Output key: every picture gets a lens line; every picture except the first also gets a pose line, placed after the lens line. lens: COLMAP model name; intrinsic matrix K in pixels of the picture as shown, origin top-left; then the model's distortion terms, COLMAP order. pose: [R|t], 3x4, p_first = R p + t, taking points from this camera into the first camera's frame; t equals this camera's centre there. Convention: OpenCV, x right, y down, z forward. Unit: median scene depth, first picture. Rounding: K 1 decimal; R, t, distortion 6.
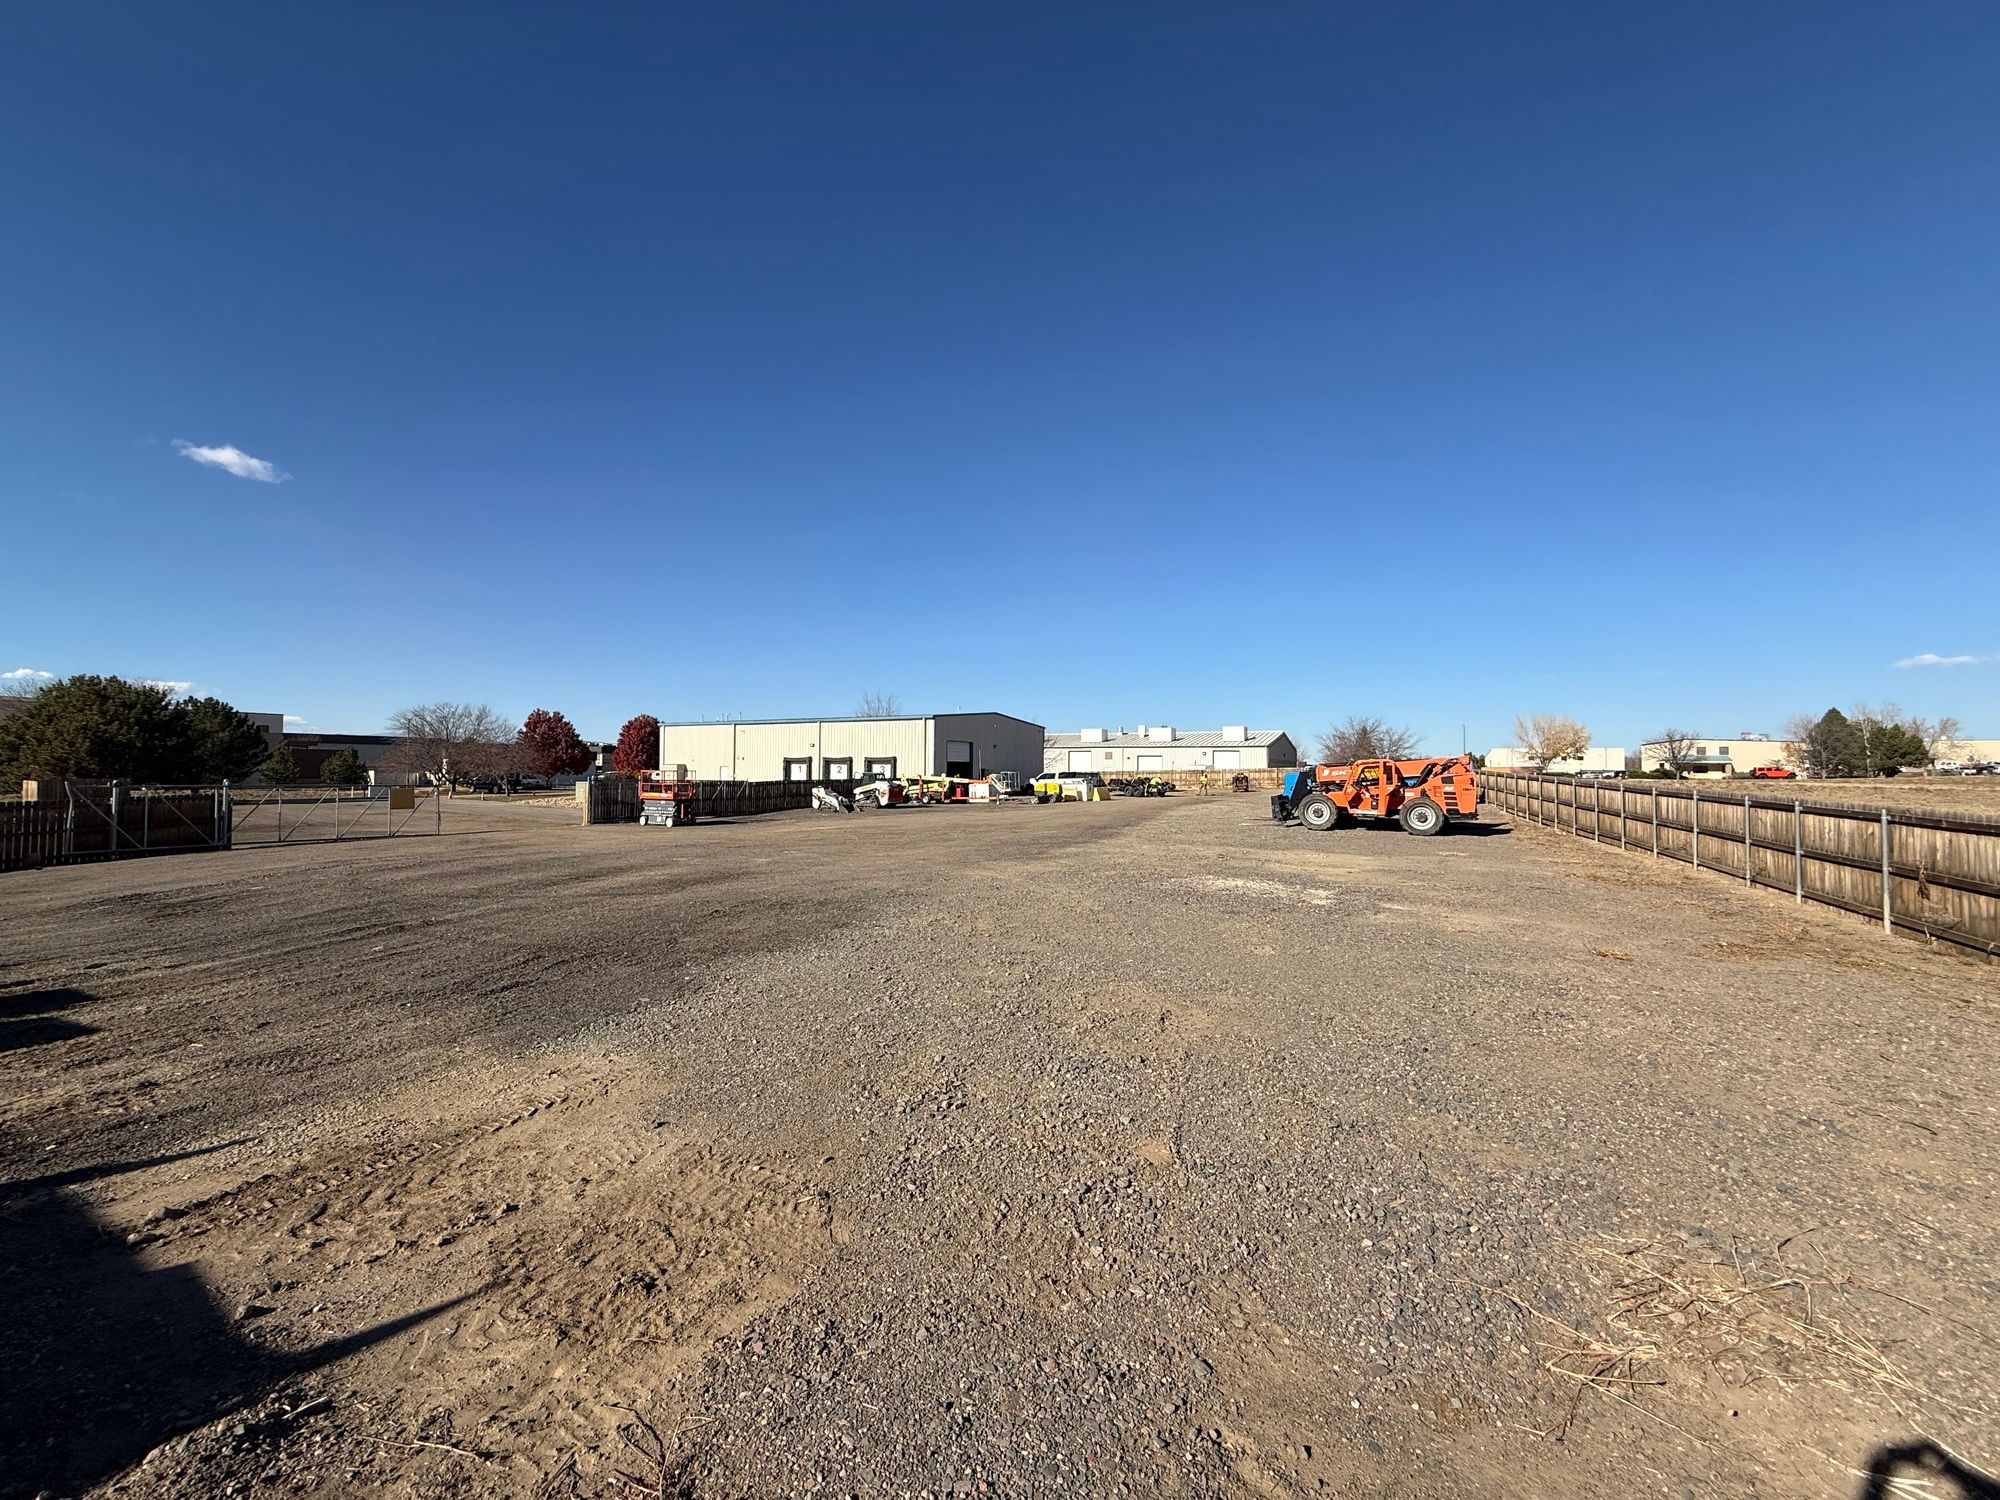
lens RADIAL K [[795.3, 0, 996.5], [0, 795.3, 774.3], [0, 0, 1]] dist [-0.001409, 0.000486]
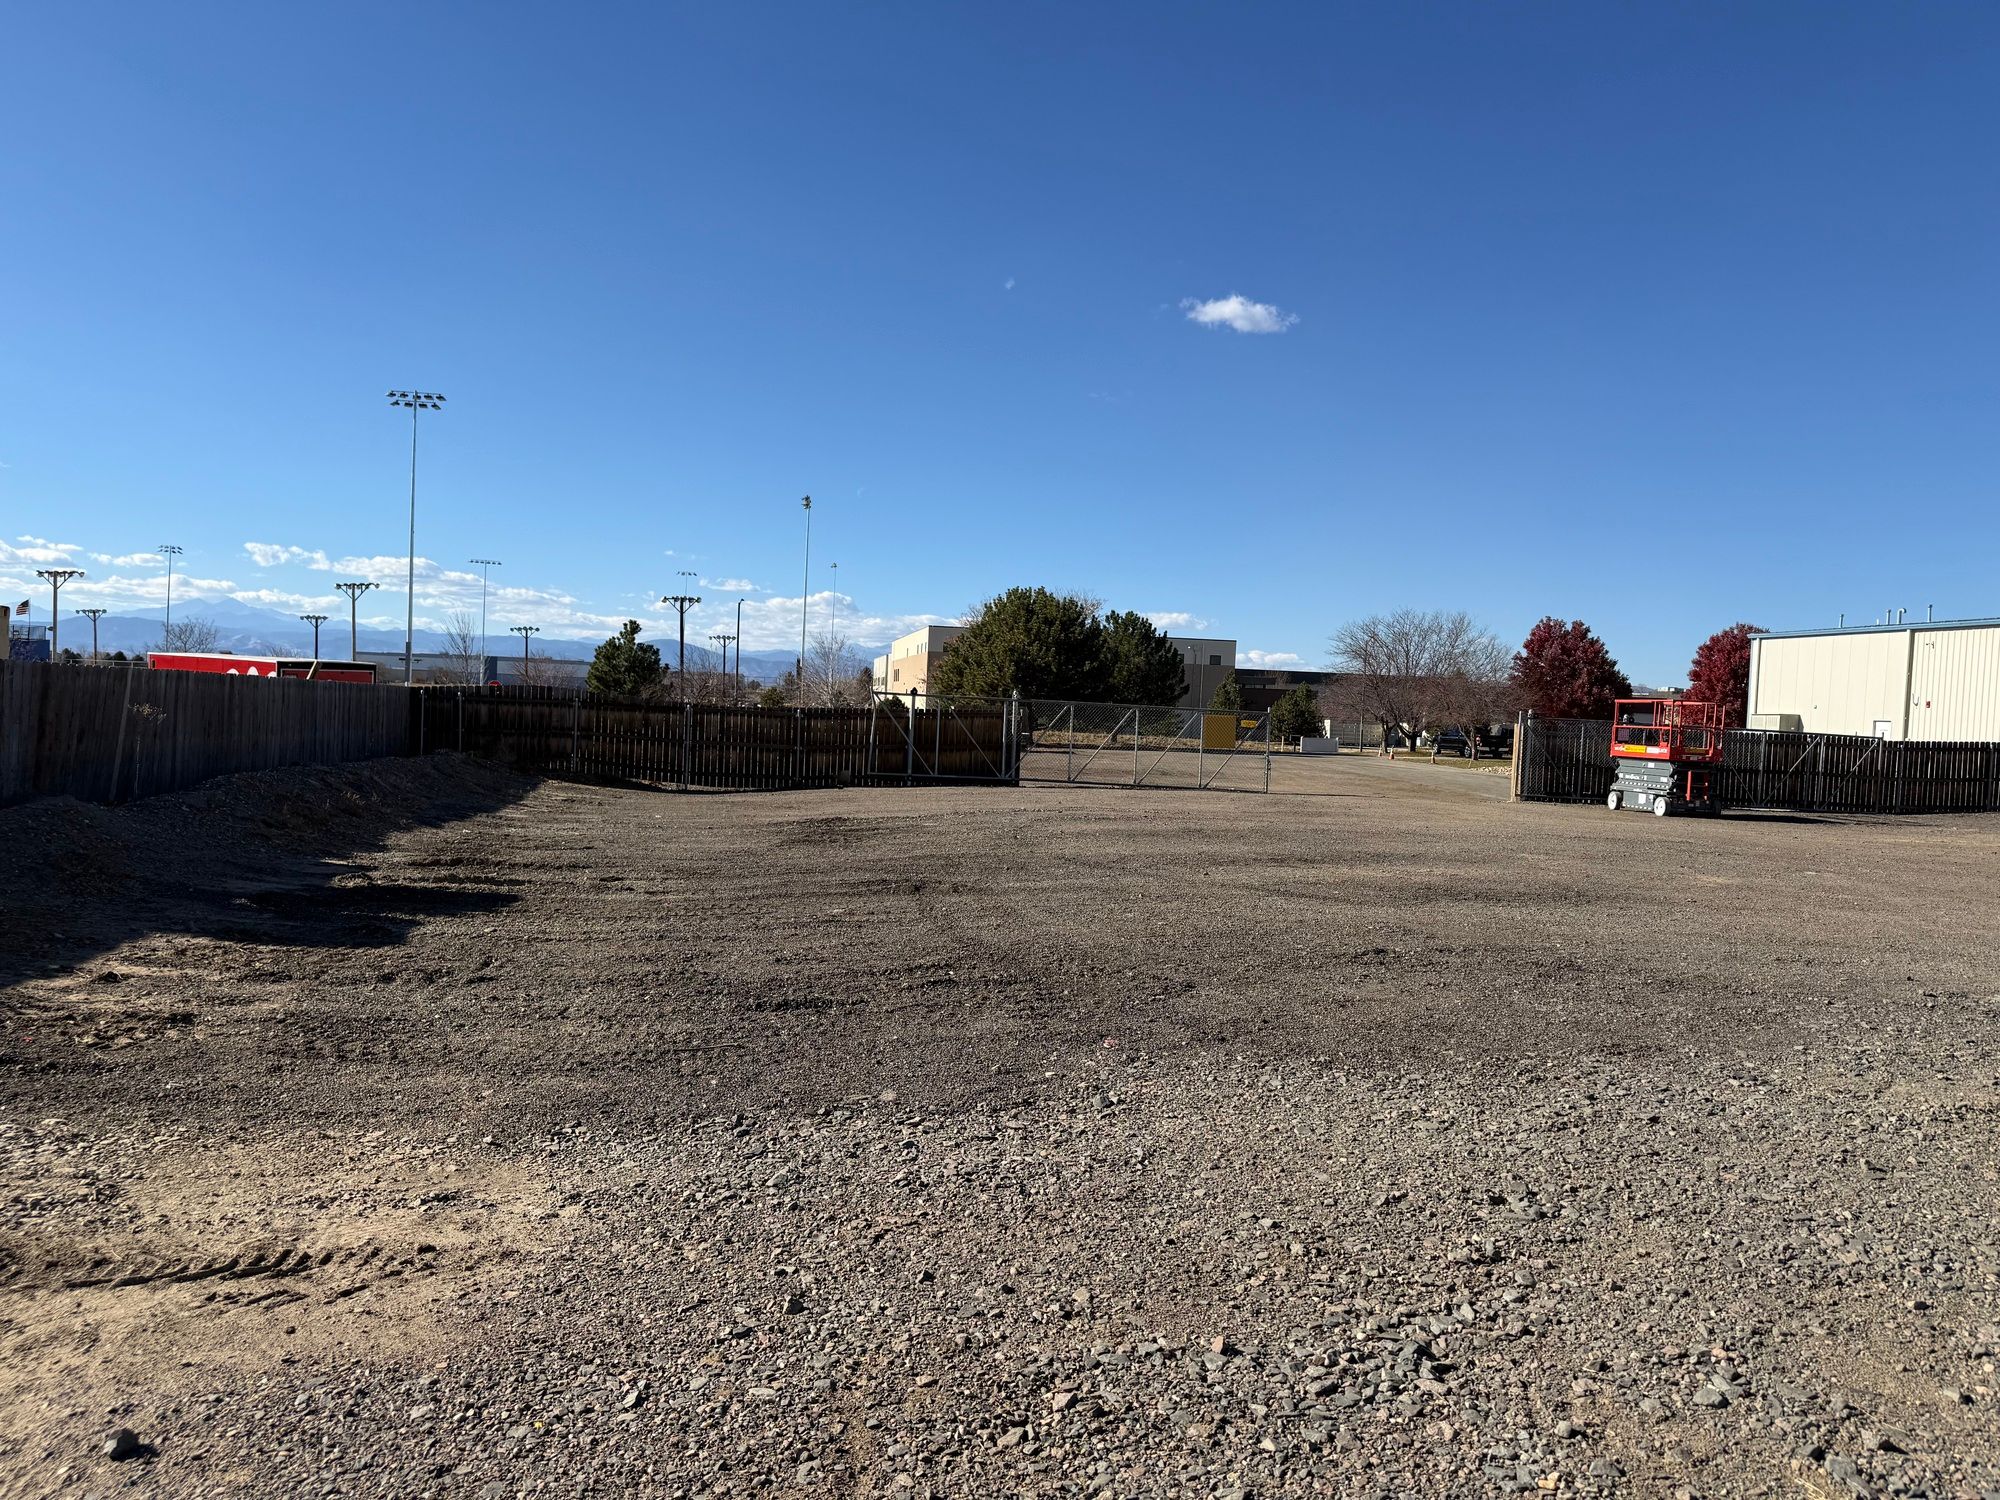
lens RADIAL K [[1392.6, 0, 992.1], [0, 1392.6, 763.3], [0, 0, 1]] dist [0.088667, -0.114742]
pose [[0.595294, 0.052012, -0.801823, 0.068627], [-0.044046, 0.998515, 0.032070, 0.048964], [0.802300, 0.016226, 0.596700, 0.321930]]
